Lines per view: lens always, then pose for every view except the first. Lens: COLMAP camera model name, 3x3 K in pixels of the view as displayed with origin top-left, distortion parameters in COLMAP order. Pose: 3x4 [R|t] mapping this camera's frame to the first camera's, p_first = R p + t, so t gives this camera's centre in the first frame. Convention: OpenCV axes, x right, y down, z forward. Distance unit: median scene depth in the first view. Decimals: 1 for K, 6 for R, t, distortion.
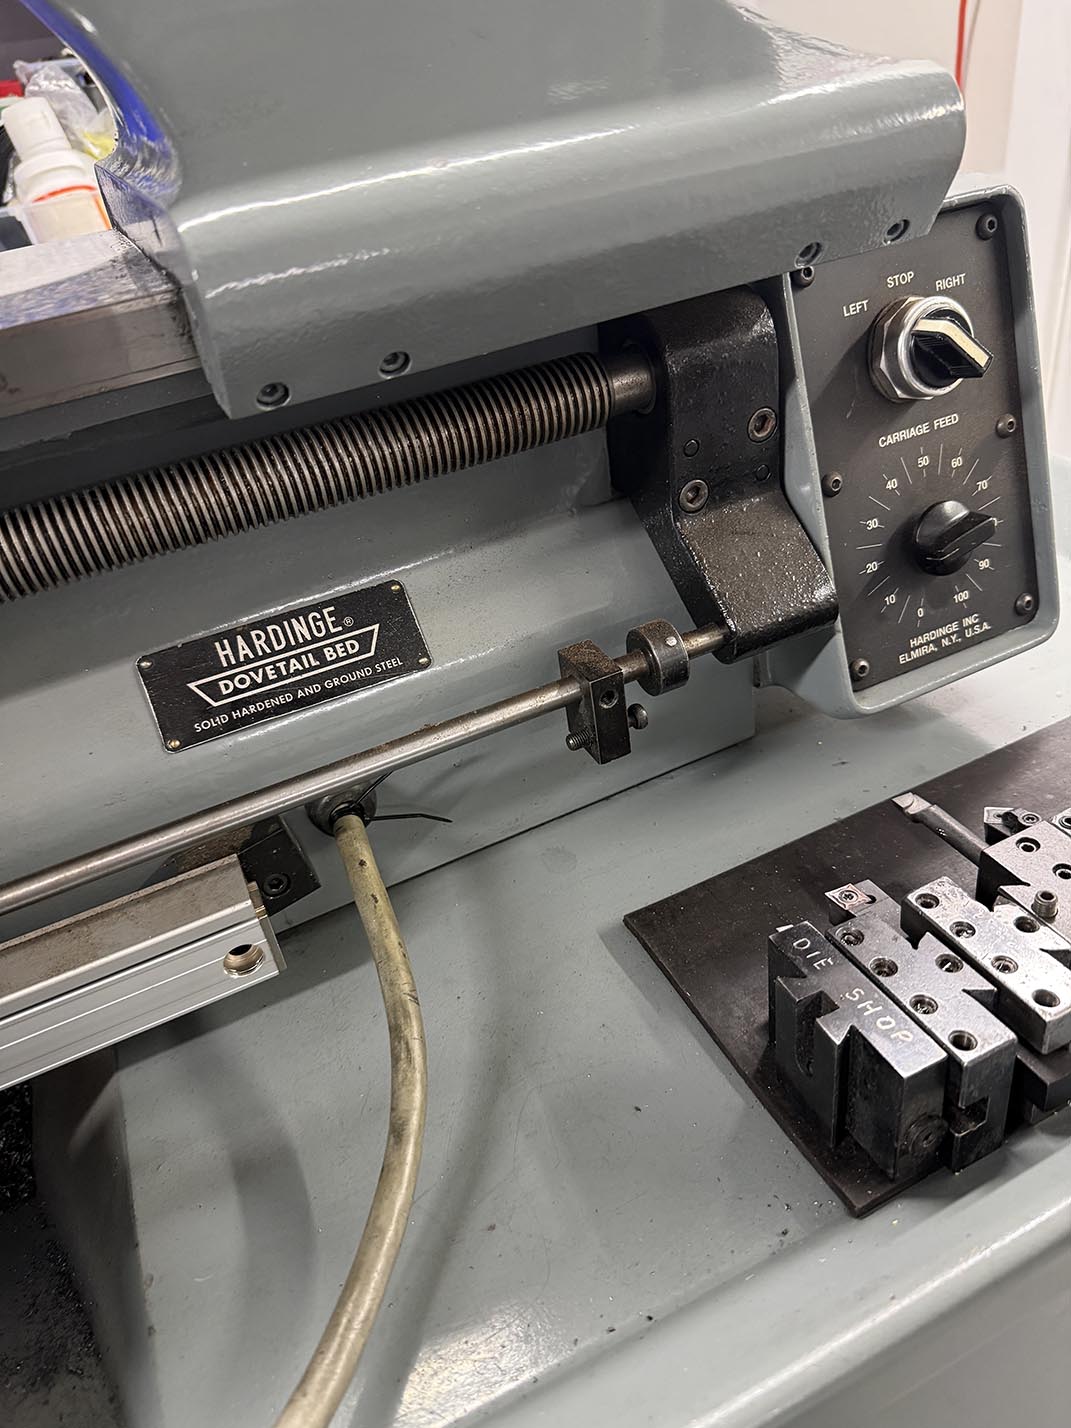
lens RADIAL K [[1032.7, 0, 535.5], [0, 1032.7, 714.0], [0, 0, 1]] dist [0.066462, -0.135520]
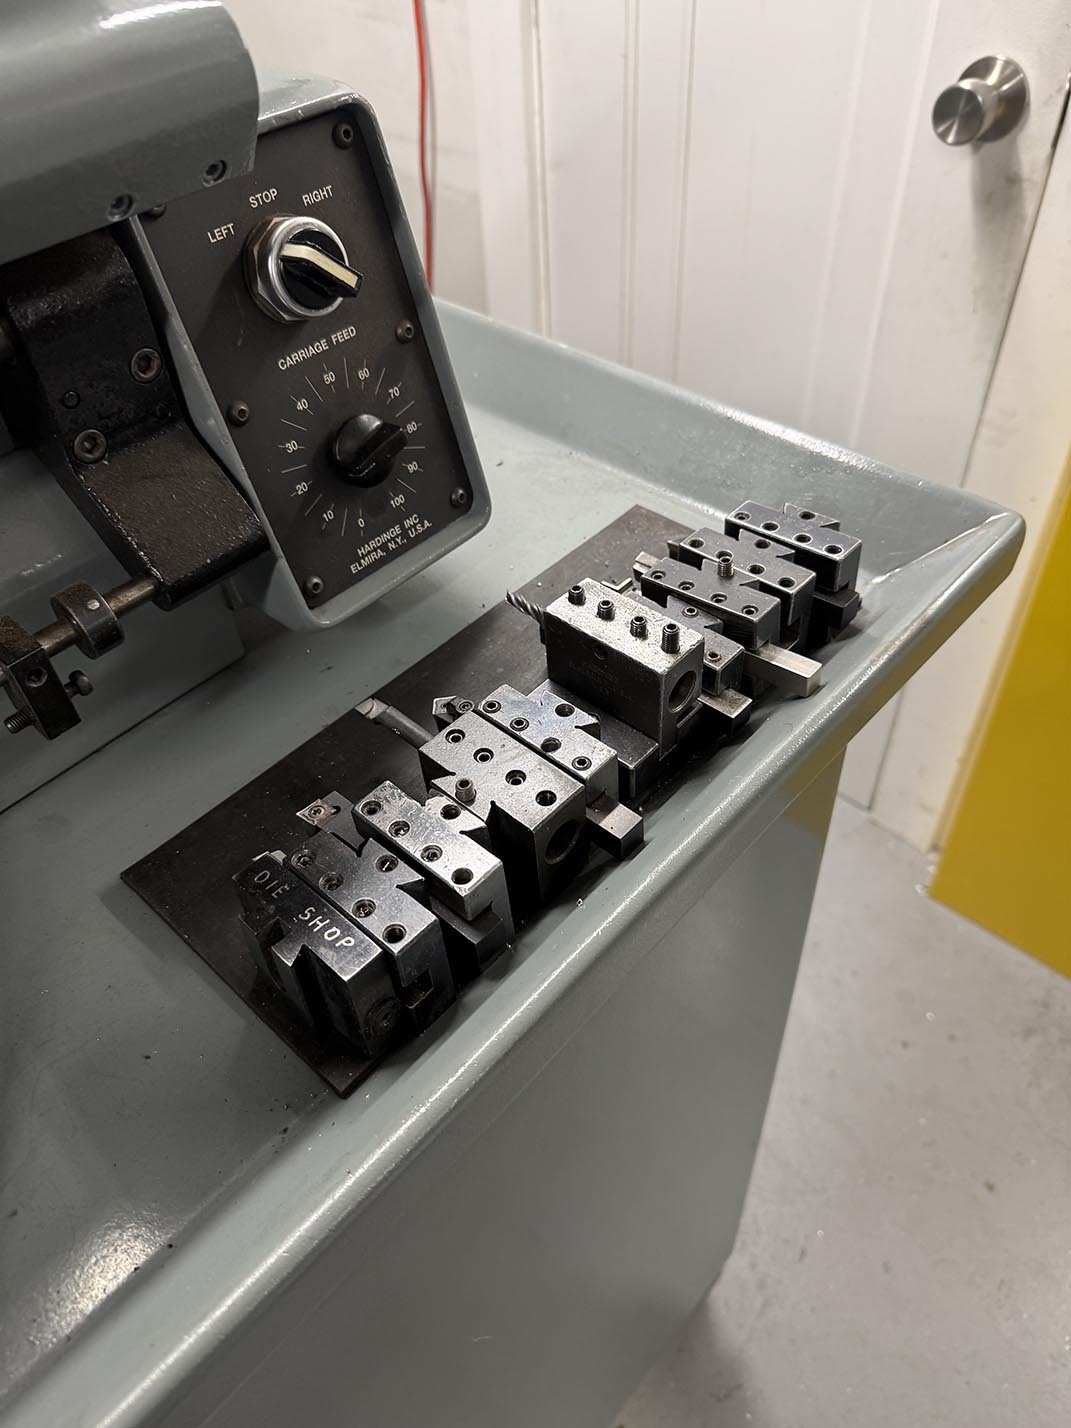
lens RADIAL K [[1032.7, 0, 535.5], [0, 1032.7, 714.0], [0, 0, 1]] dist [0.066462, -0.135520]
pose [[0.921287, -0.209363, 0.327716, 0.164746], [0.158518, 0.971698, 0.175144, -0.072674], [-0.355109, -0.109410, 0.928400, -0.072811]]
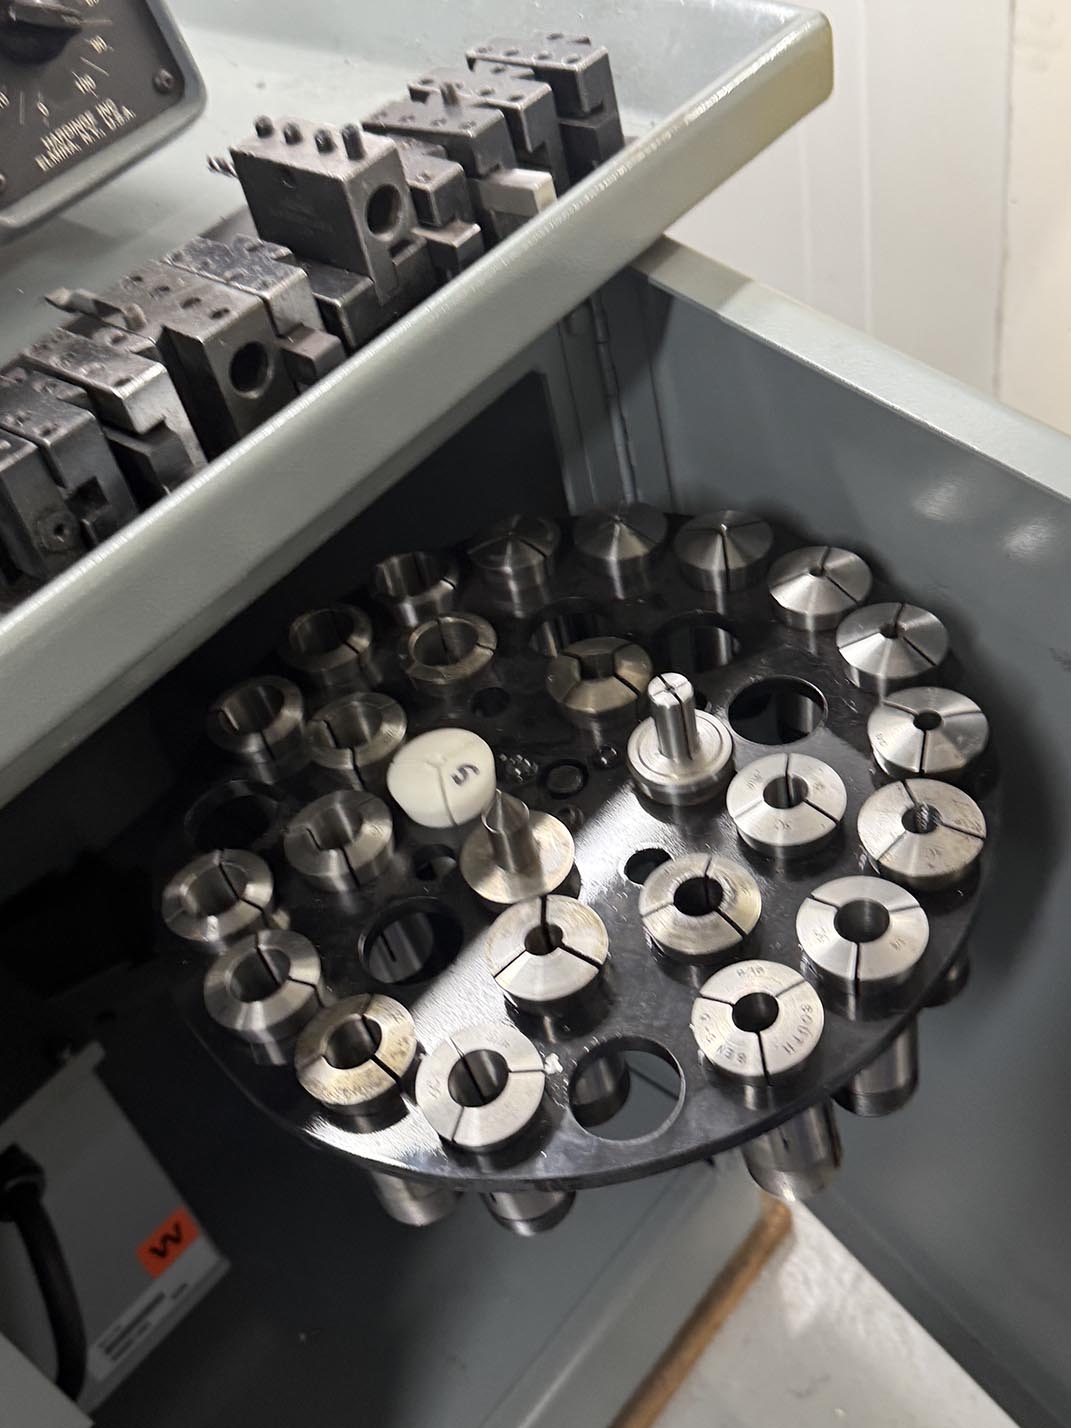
lens RADIAL K [[1555.9, 0, 526.8], [0, 1555.9, 714.1], [0, 0, 1]] dist [0.196332, -0.495405]
pose [[0.907206, -0.319791, 0.273331, 0.226590], [0.281899, 0.944393, 0.169276, 0.332004], [-0.312265, -0.076516, 0.946909, -0.583533]]
